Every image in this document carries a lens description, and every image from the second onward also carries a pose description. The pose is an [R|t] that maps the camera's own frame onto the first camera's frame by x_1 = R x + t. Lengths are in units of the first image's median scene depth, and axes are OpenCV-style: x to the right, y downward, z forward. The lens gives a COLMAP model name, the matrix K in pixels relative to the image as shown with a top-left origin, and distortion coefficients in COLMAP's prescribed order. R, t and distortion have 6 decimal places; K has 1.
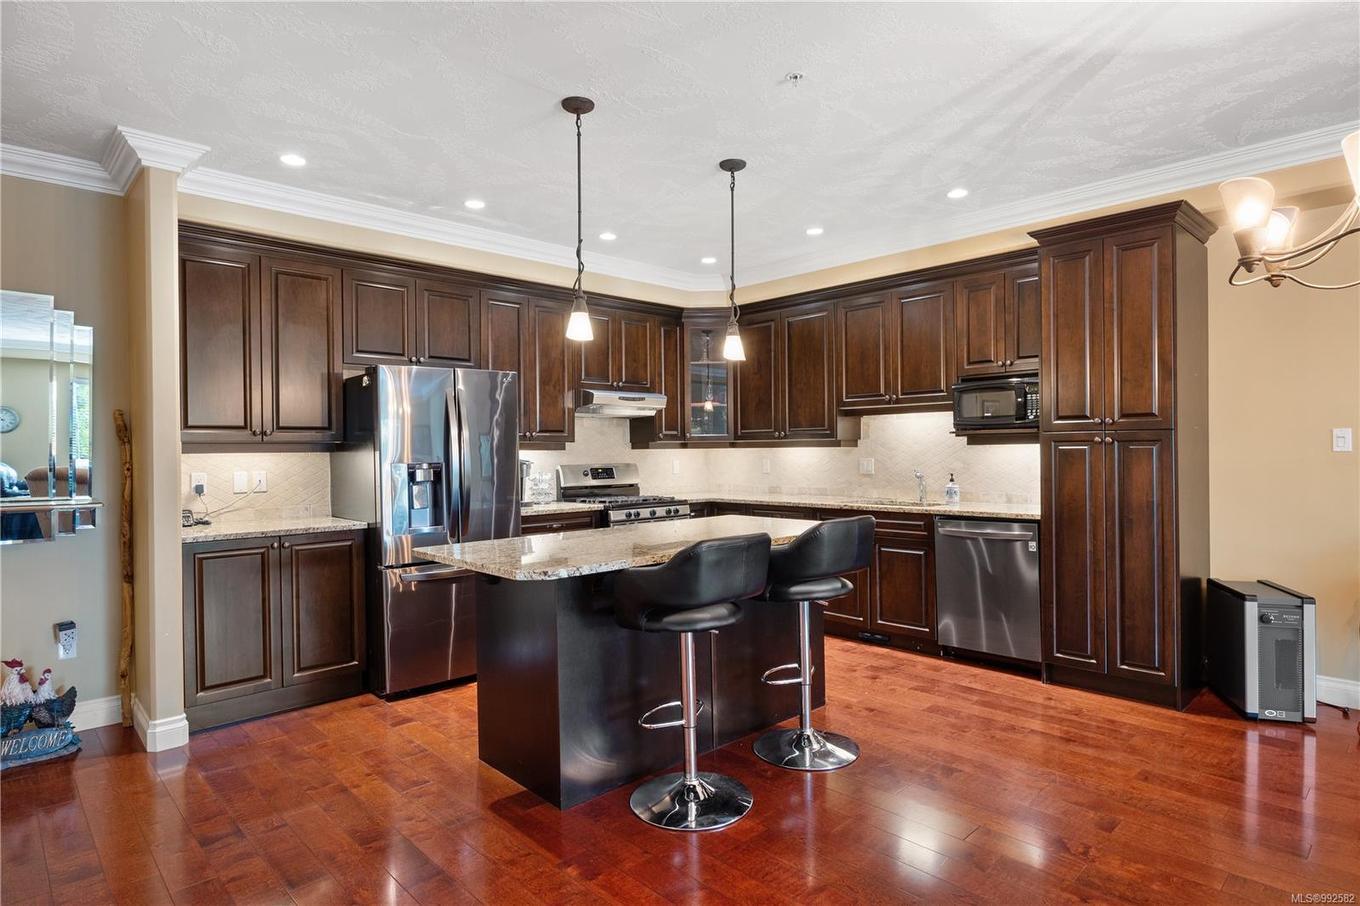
lens RADIAL K [[739.0, 0, 682.5], [0, 739.0, 453.2], [0, 0, 1]] dist [-0.002669, -0.000747]
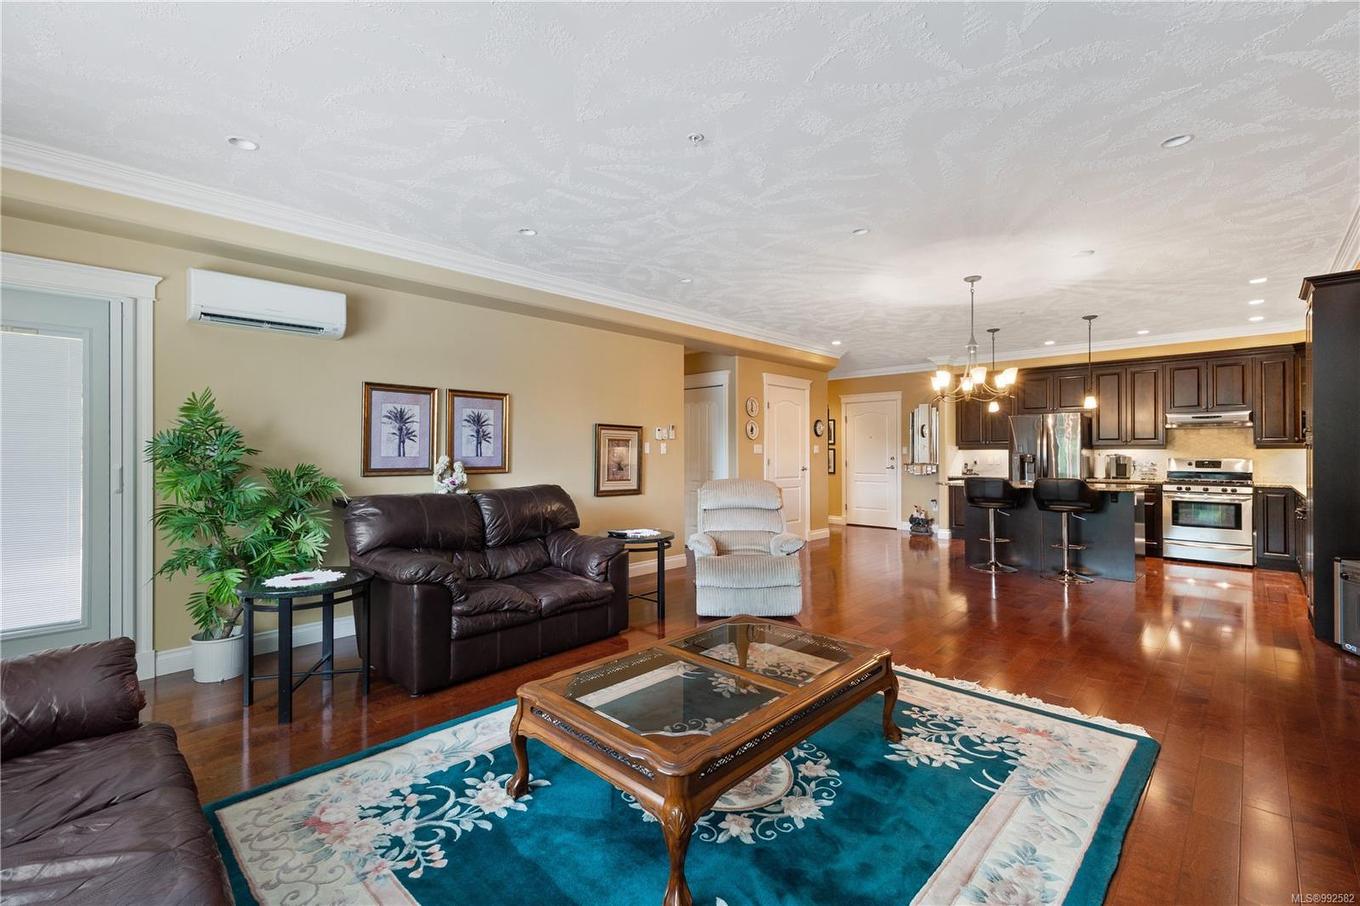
lens RADIAL K [[581.8, 0, 674.1], [0, 581.8, 446.8], [0, 0, 1]] dist [0.002454, 0.000063]
pose [[0.022844, 0.000092, -0.999739, 1.407951], [-0.004249, 0.999991, -0.000005, -0.006249], [0.999730, 0.004248, 0.022844, -0.200701]]
